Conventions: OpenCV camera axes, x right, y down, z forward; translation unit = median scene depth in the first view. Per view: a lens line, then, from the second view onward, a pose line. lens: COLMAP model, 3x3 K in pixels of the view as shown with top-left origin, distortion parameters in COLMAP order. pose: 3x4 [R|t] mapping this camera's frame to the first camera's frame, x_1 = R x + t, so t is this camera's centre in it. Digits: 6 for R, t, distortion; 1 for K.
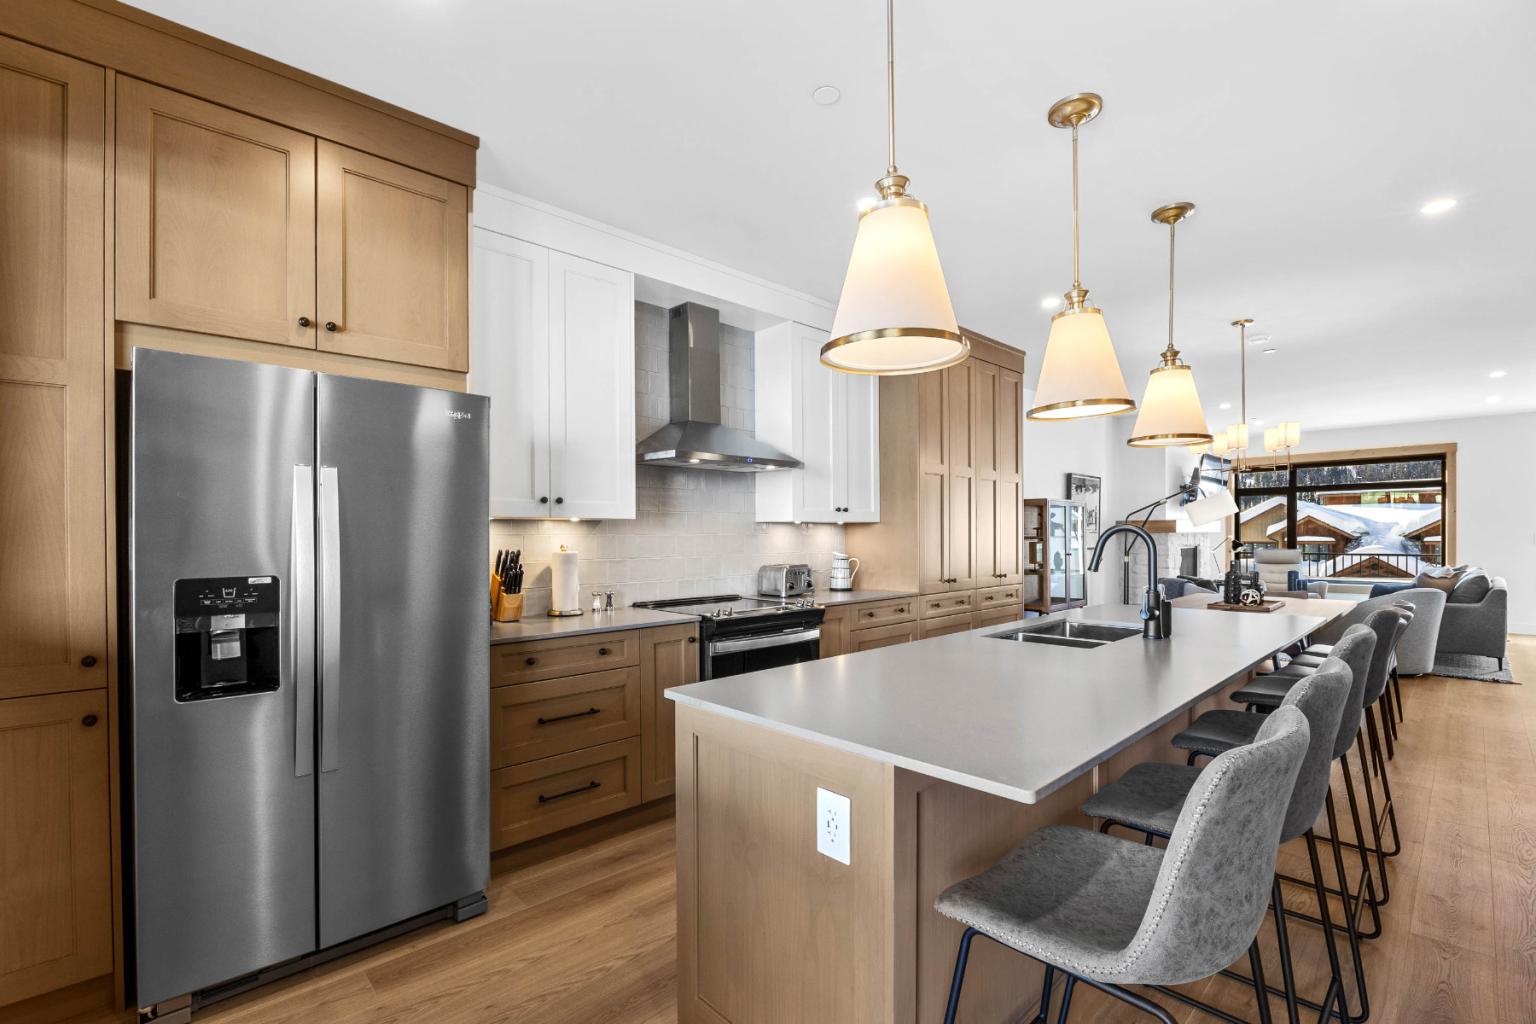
lens RADIAL K [[709.5, 0, 763.9], [0, 709.5, 527.6], [0, 0, 1]] dist [0.001690, 0.000109]
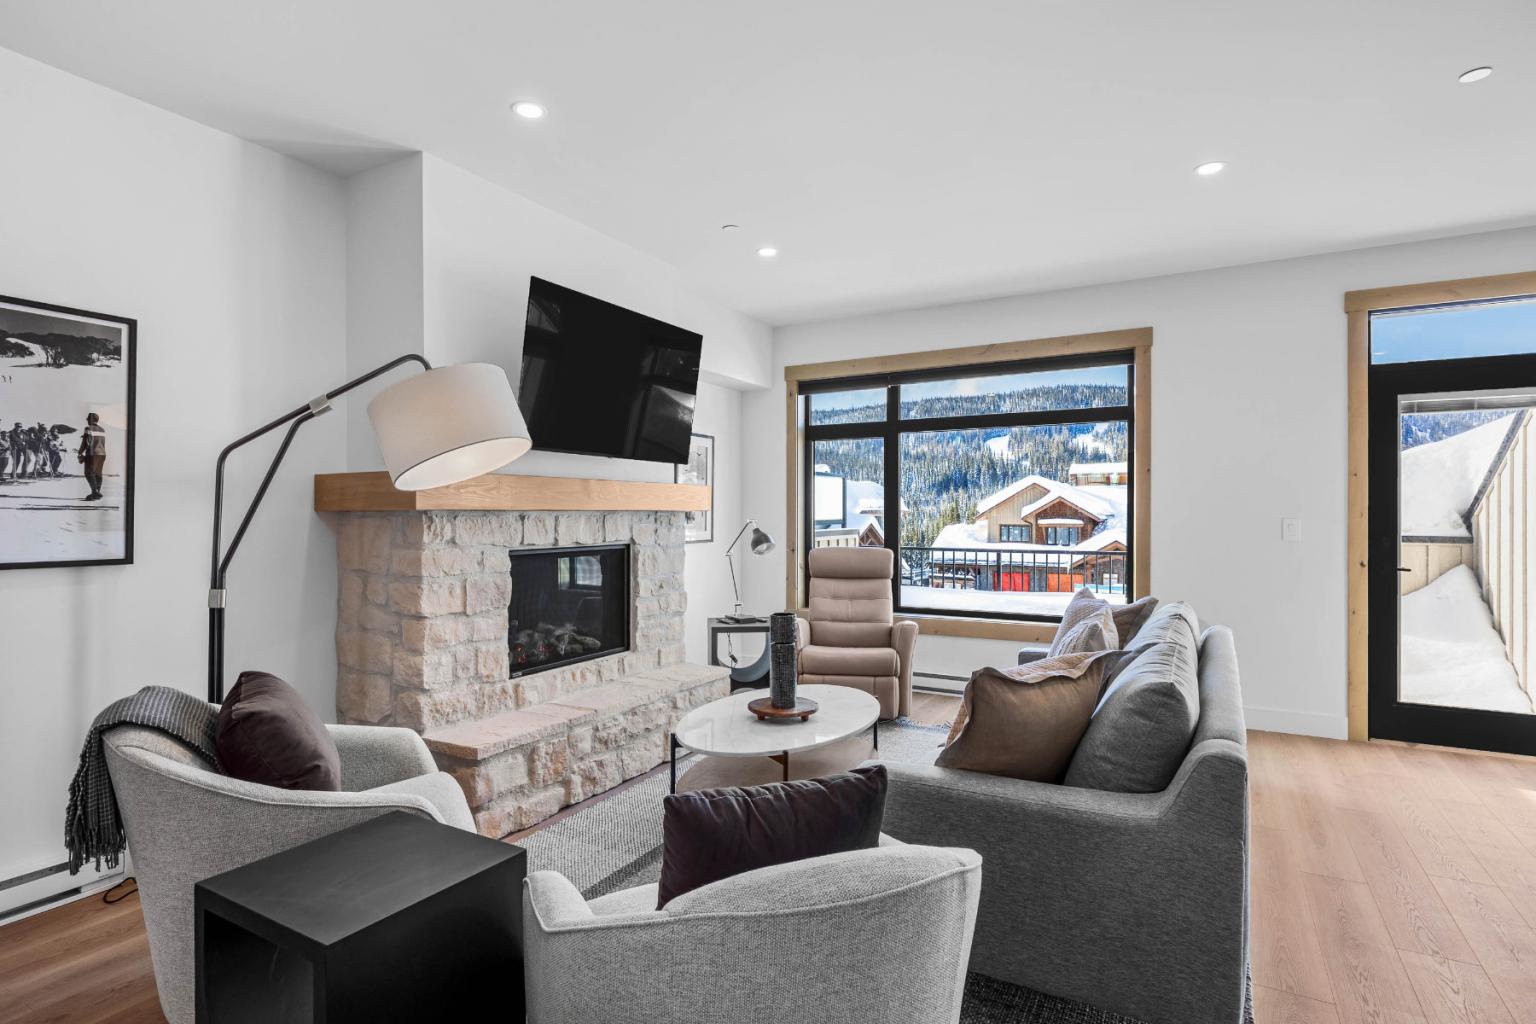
lens RADIAL K [[774.6, 0, 775.5], [0, 774.6, 508.7], [0, 0, 1]] dist [-0.006681, 0.000153]
pose [[0.961422, 0.005353, 0.275026, 0.513653], [-0.005573, 0.999984, 0.000020, 0.004196], [-0.275021, -0.001552, 0.961437, 0.496621]]
